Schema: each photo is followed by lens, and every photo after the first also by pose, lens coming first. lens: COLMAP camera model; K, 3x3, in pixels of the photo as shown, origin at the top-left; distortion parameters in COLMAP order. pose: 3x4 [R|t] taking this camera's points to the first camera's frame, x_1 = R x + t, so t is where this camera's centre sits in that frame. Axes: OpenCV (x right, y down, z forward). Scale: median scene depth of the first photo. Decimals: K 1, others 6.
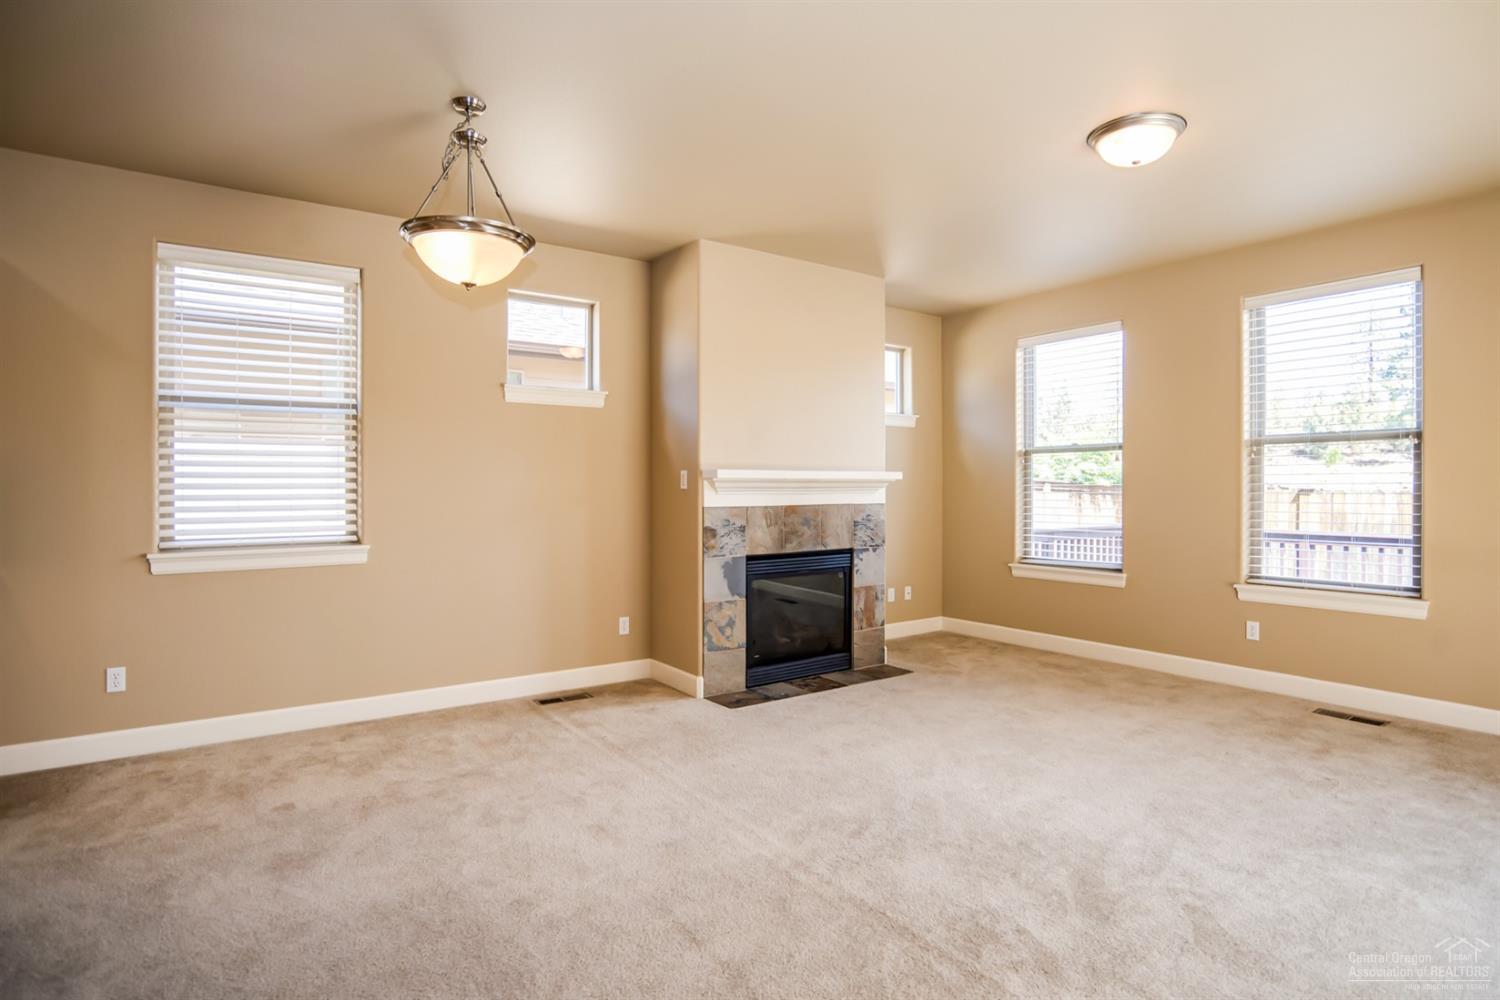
lens RADIAL K [[761.7, 0, 694.1], [0, 761.7, 496.4], [0, 0, 1]] dist [-0.030363, 0.000860]
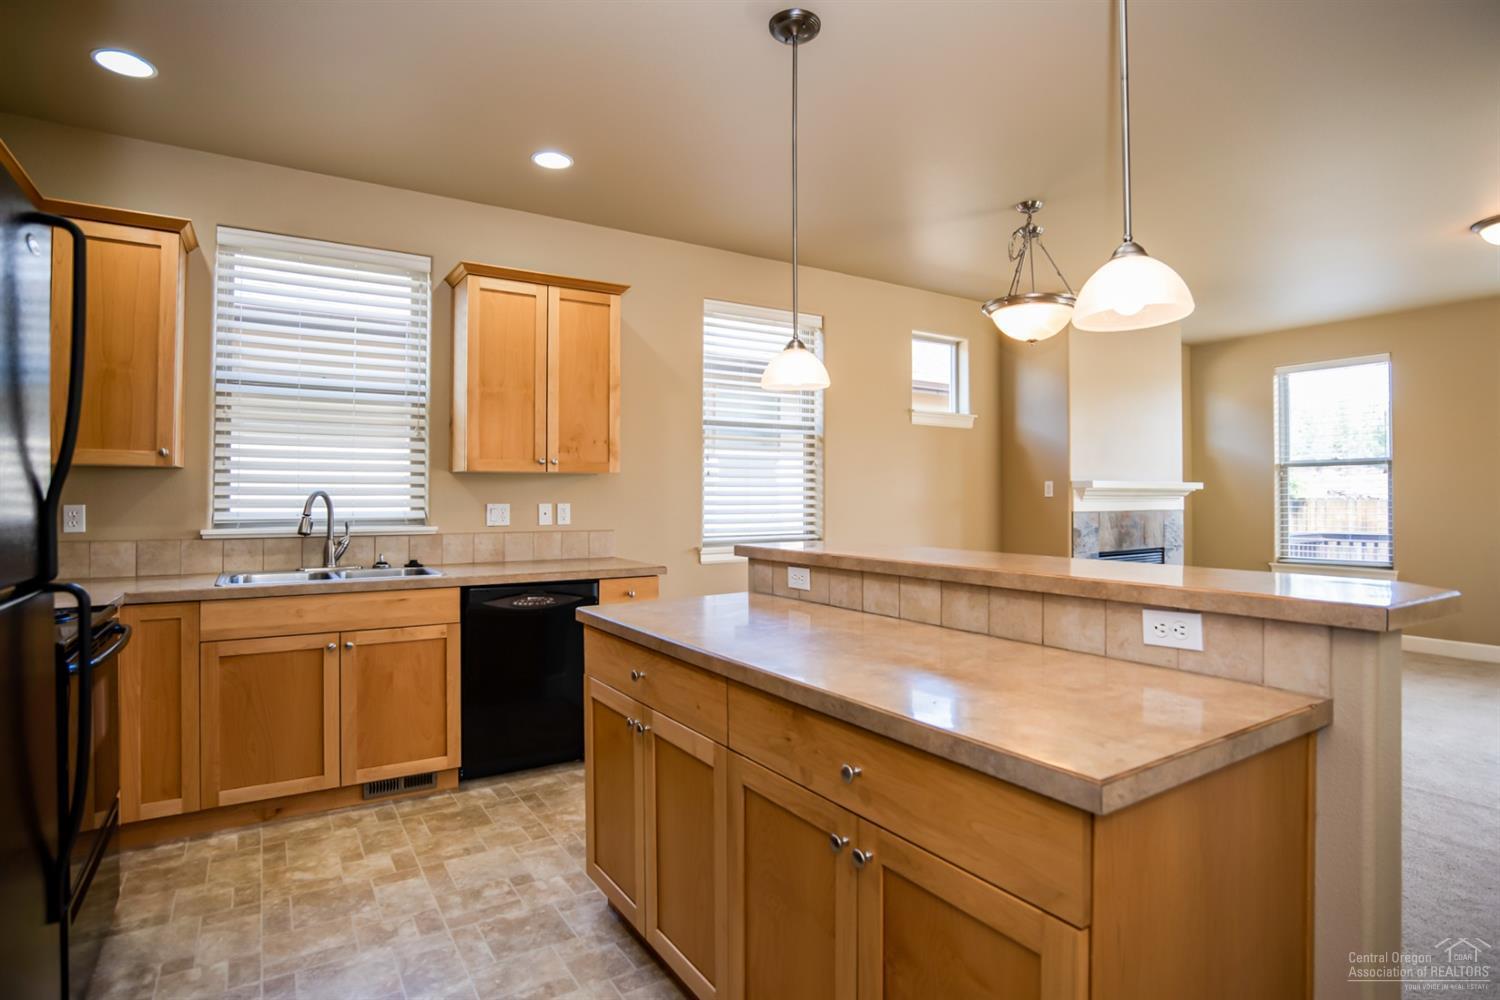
lens RADIAL K [[761.7, 0, 694.1], [0, 761.7, 496.4], [0, 0, 1]] dist [-0.030363, 0.000860]
pose [[0.999265, 0.002368, -0.038260, -0.505348], [-0.002840, 0.999920, -0.012286, 0.005855], [0.038228, 0.012386, 0.999192, -0.203074]]
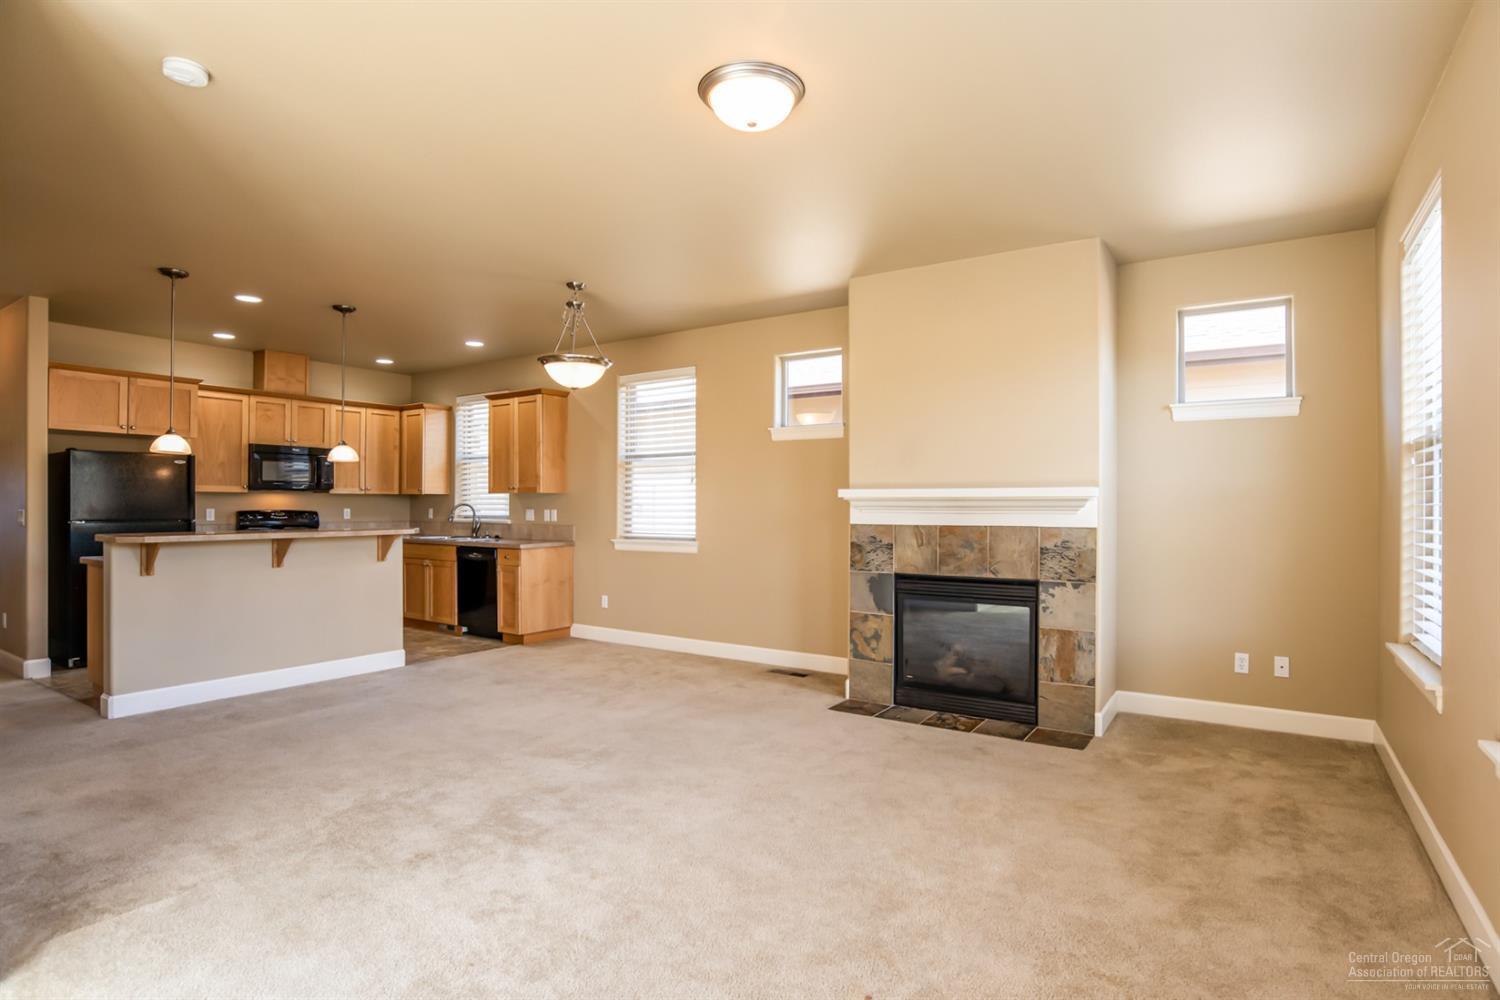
lens RADIAL K [[758.9, 0, 811.8], [0, 758.9, 505.5], [0, 0, 1]] dist [-0.060759, 0.032395]
pose [[0.426543, 0.003698, -0.904460, 0.905270], [-0.013512, 0.999906, -0.002283, -0.008397], [0.904366, 0.013195, 0.426553, 0.456217]]
